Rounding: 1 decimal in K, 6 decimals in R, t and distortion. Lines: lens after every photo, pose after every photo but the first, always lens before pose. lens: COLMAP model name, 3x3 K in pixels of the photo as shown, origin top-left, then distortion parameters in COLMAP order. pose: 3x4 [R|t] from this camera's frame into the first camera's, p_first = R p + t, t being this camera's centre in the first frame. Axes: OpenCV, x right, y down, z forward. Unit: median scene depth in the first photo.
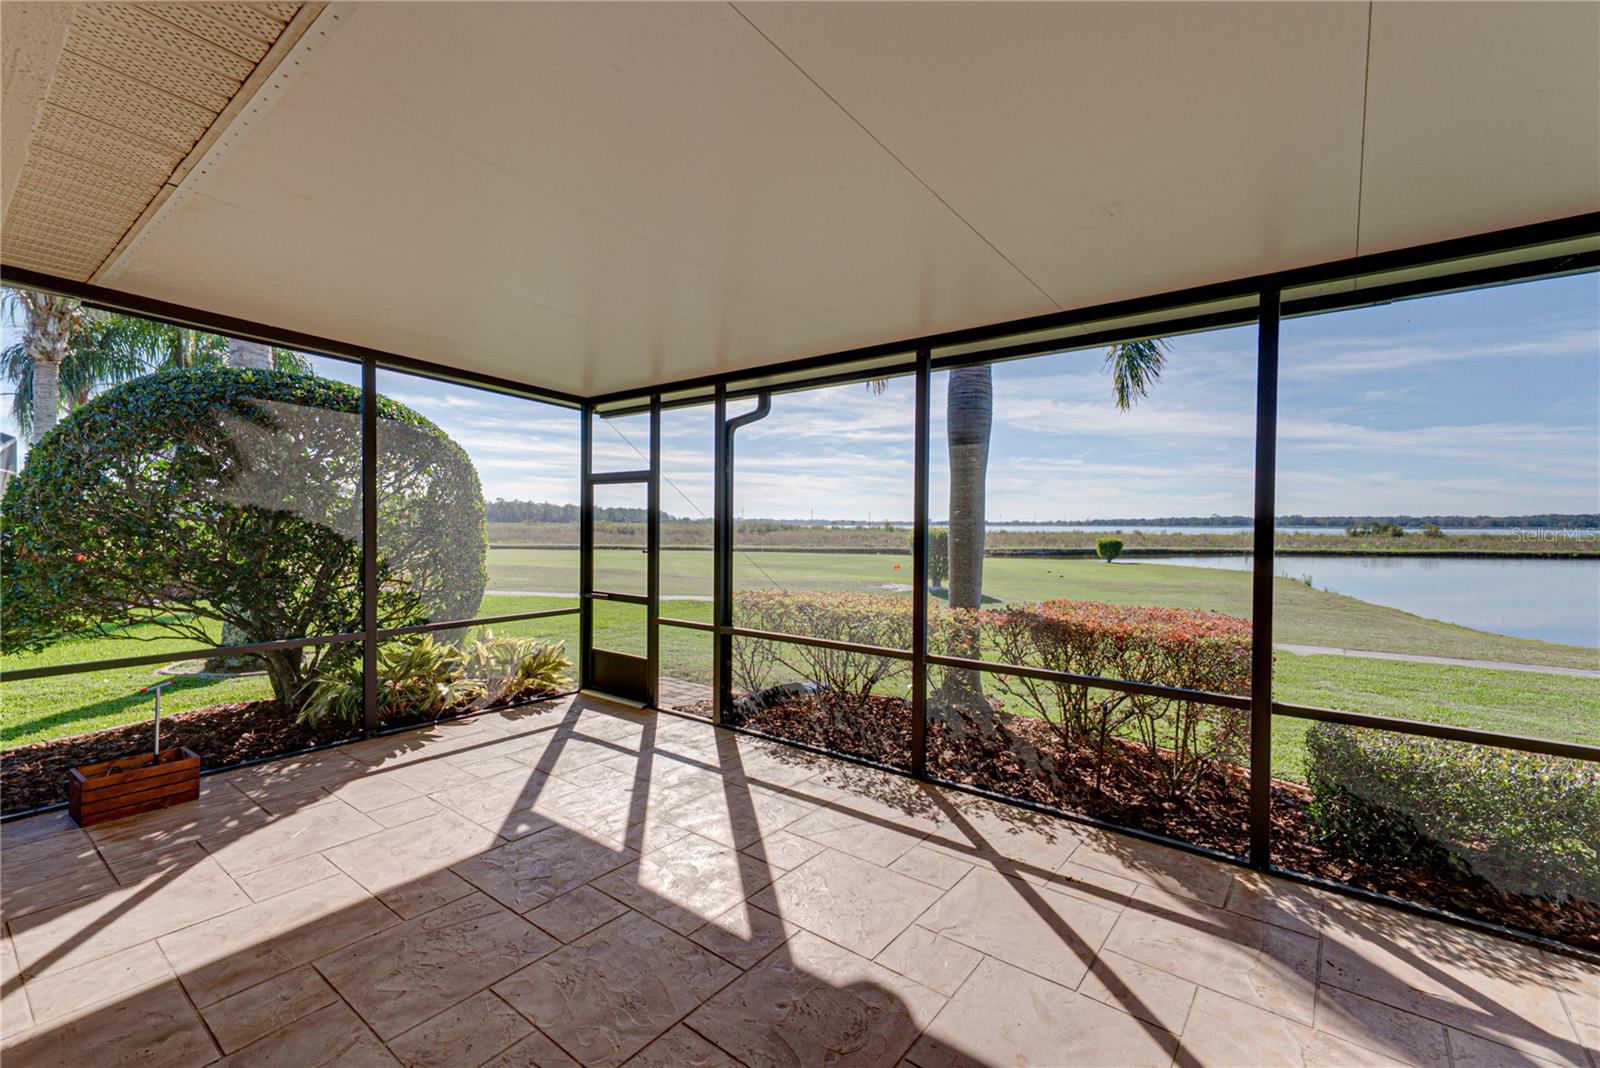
lens RADIAL K [[664.3, 0, 799.5], [0, 664.3, 523.5], [0, 0, 1]] dist [0.016282, -0.000546]
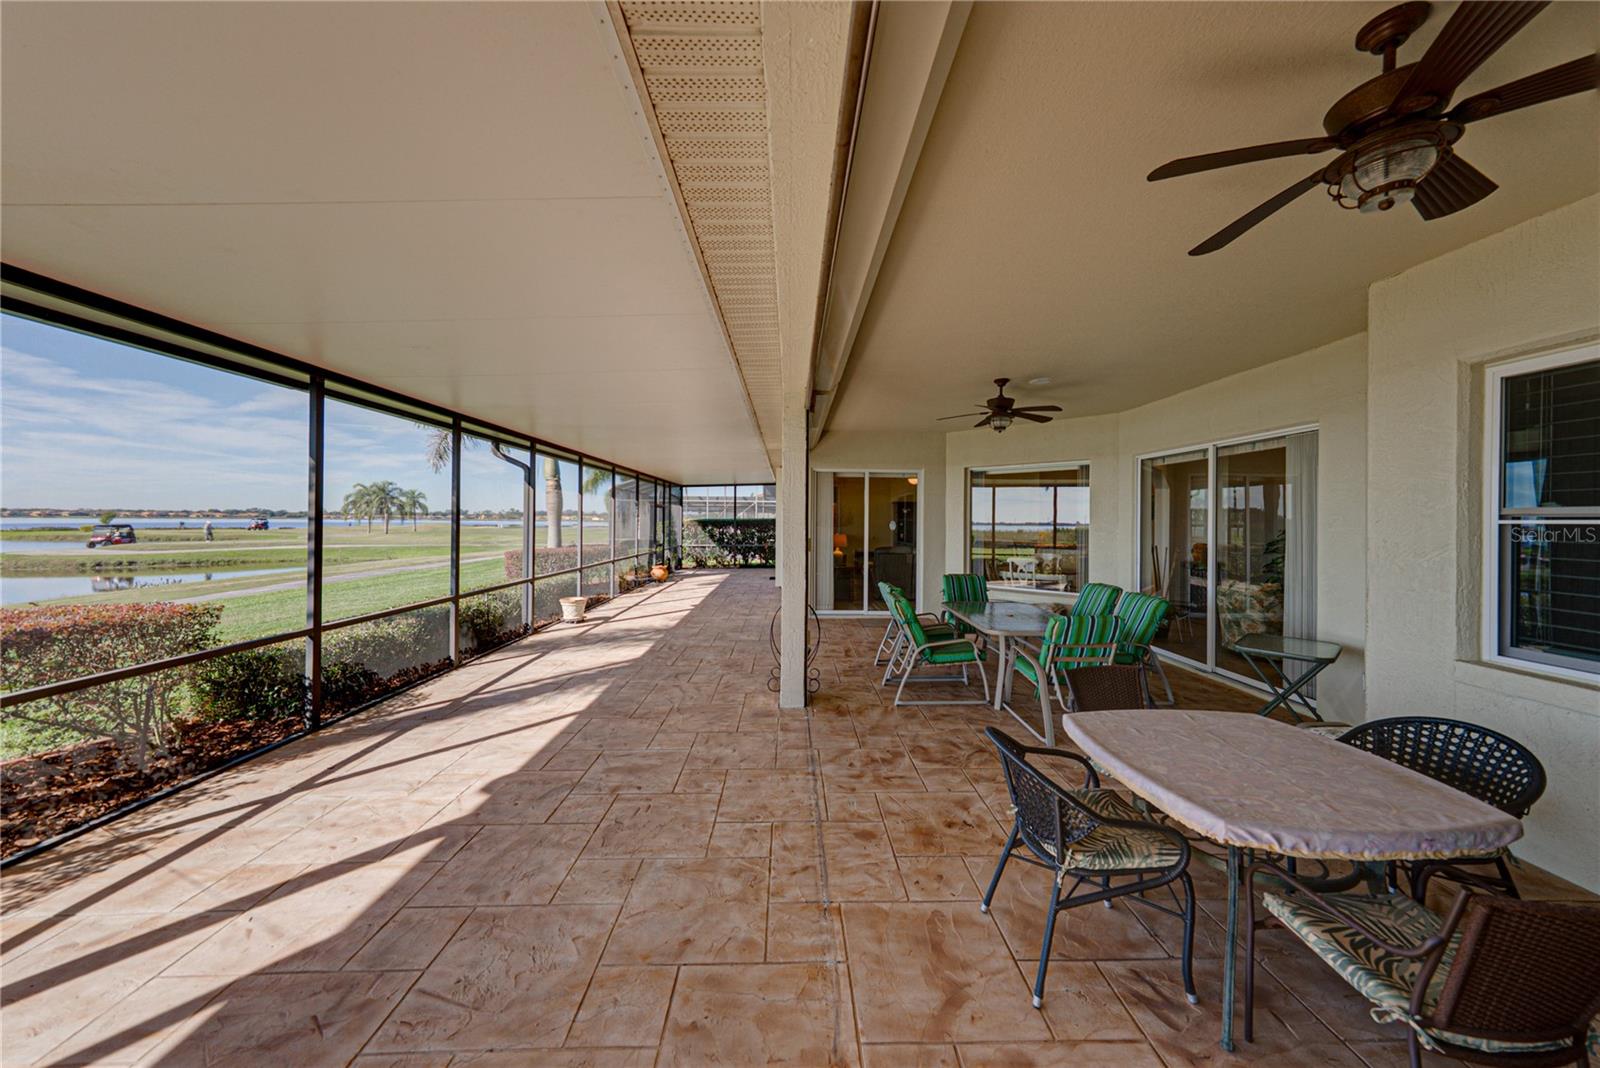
lens RADIAL K [[542.4, 0, 808.8], [0, 542.4, 518.8], [0, 0, 1]] dist [0.008837, 0.000261]
pose [[-0.633261, -0.006307, 0.773912, -0.620114], [-0.010256, 0.999947, -0.000243, -0.006845], [-0.773870, -0.008091, -0.633293, 0.514166]]
